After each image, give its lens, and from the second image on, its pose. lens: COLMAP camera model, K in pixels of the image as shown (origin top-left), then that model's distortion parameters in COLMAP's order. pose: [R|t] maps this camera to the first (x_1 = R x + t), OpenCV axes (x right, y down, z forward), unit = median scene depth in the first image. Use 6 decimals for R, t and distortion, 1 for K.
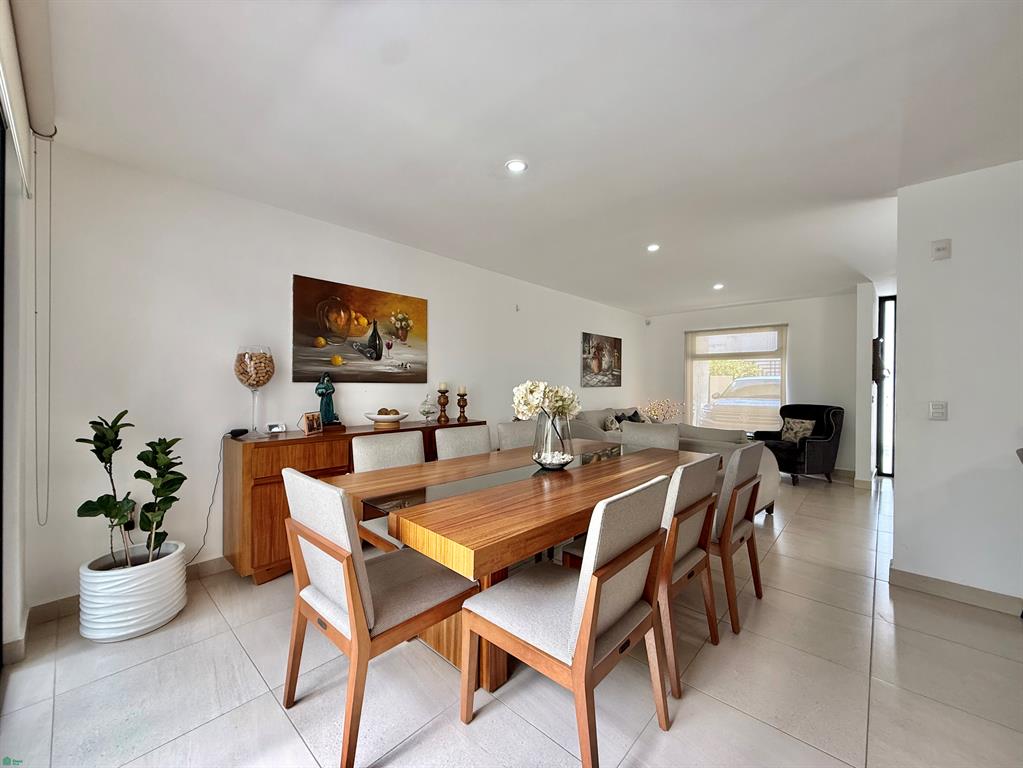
lens RADIAL K [[405.9, 0, 510.8], [0, 405.9, 384.1], [0, 0, 1]] dist [0.000473, -0.000210]
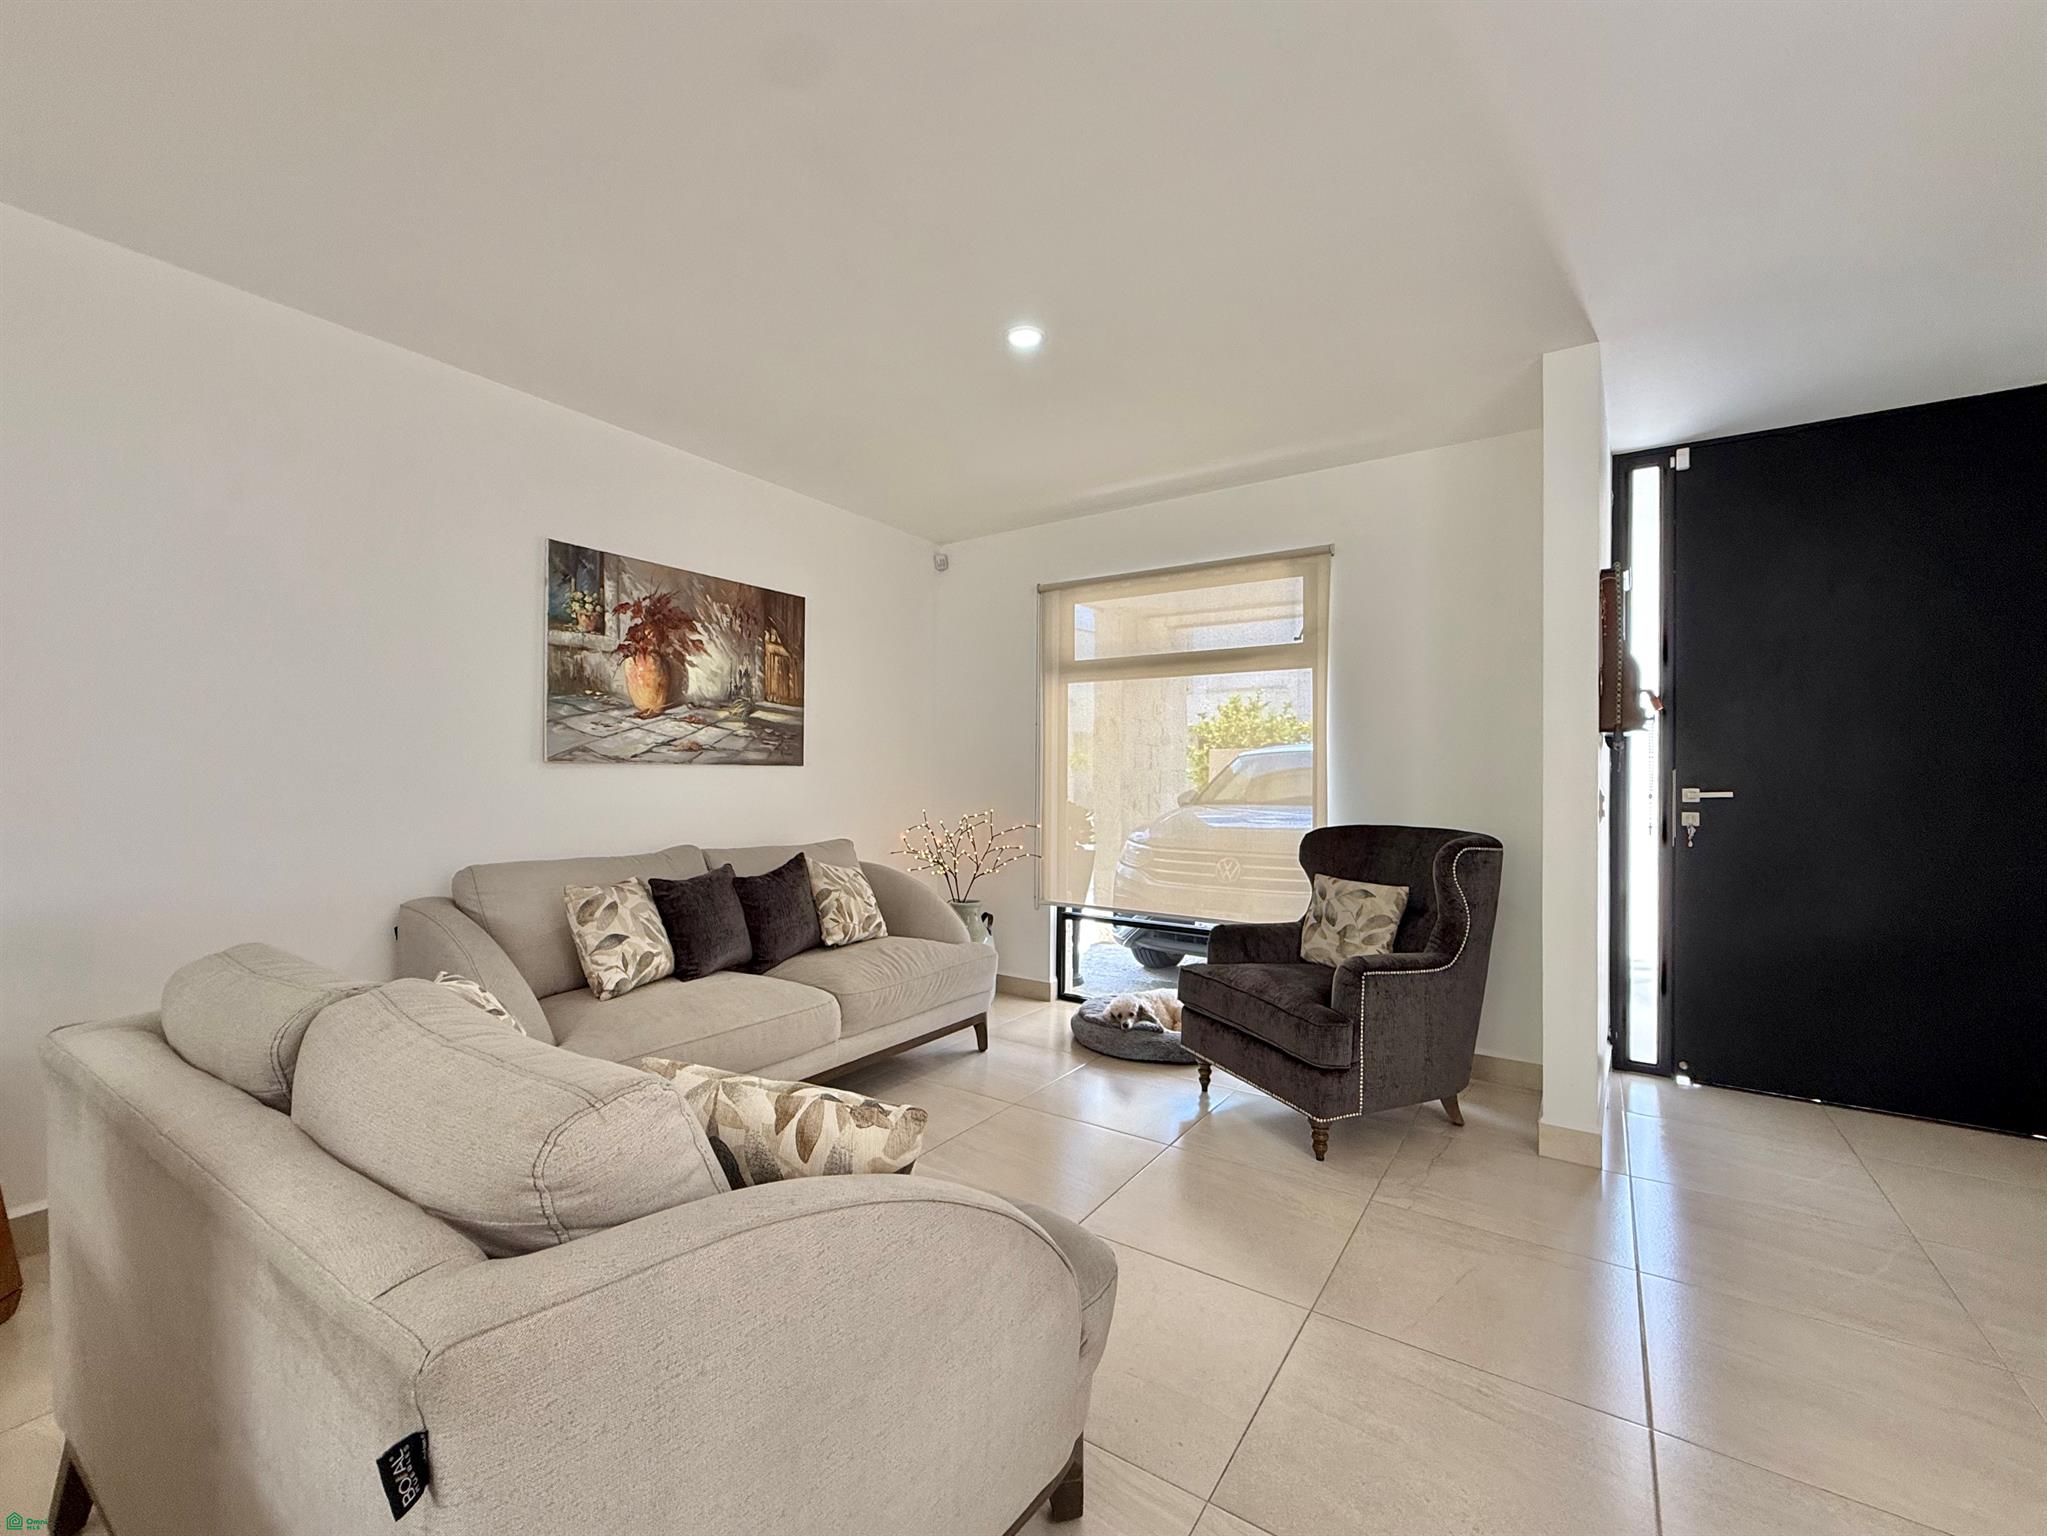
lens RADIAL K [[858.5, 0, 1019.9], [0, 858.5, 767.3], [0, 0, 1]] dist [0.000319, -0.000082]
pose [[0.988797, 0.002420, 0.149245, 0.395958], [-0.000309, 0.999900, -0.014162, 0.018428], [-0.149264, 0.013958, 0.988699, 0.458540]]
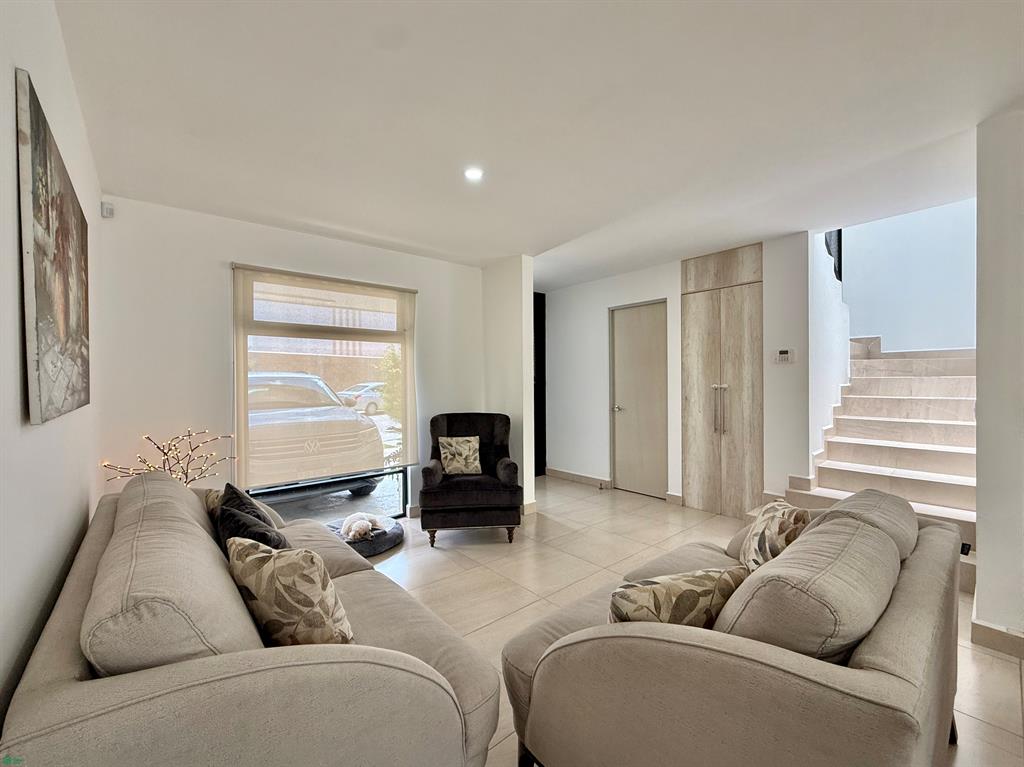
lens RADIAL K [[420.3, 0, 505.2], [0, 420.3, 381.9], [0, 0, 1]] dist [0.000160, 0.000047]
pose [[0.127997, -0.012900, 0.991691, 0.039655], [0.012870, 0.999853, 0.011345, -0.009958], [-0.991691, 0.011311, 0.128144, 0.825176]]
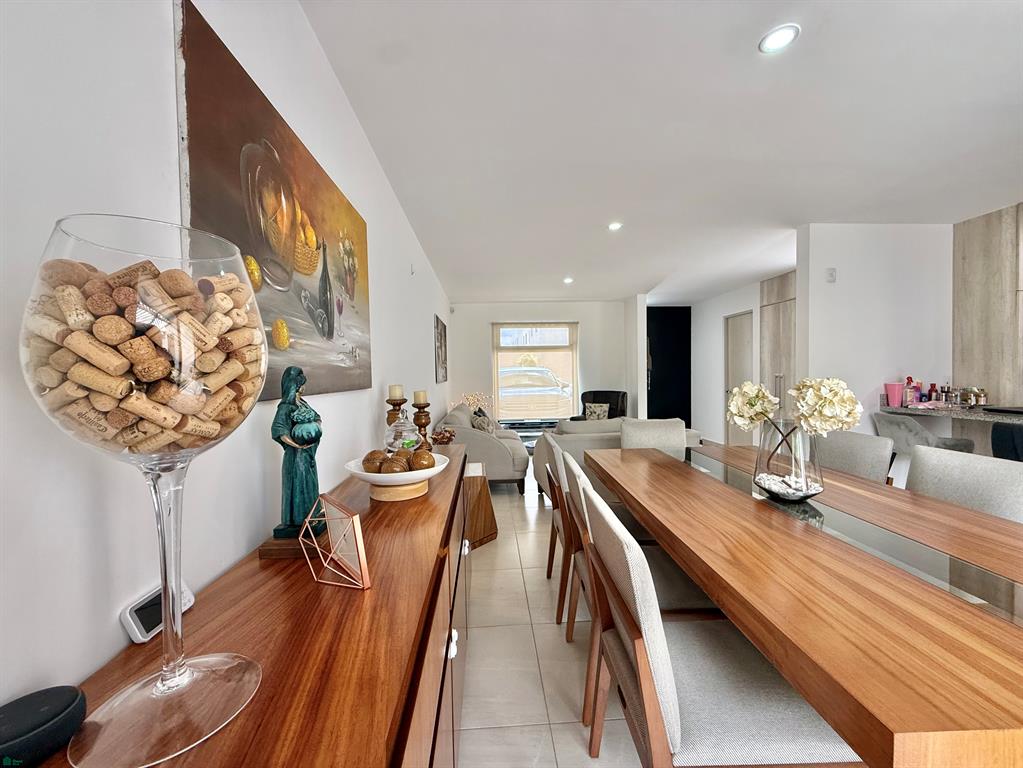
lens RADIAL K [[405.9, 0, 510.8], [0, 405.9, 384.1], [0, 0, 1]] dist [0.000473, -0.000210]
pose [[0.694088, -0.039244, 0.718819, -0.309625], [0.024683, 0.999223, 0.030718, -0.012538], [-0.719466, -0.003578, 0.694518, 0.354009]]
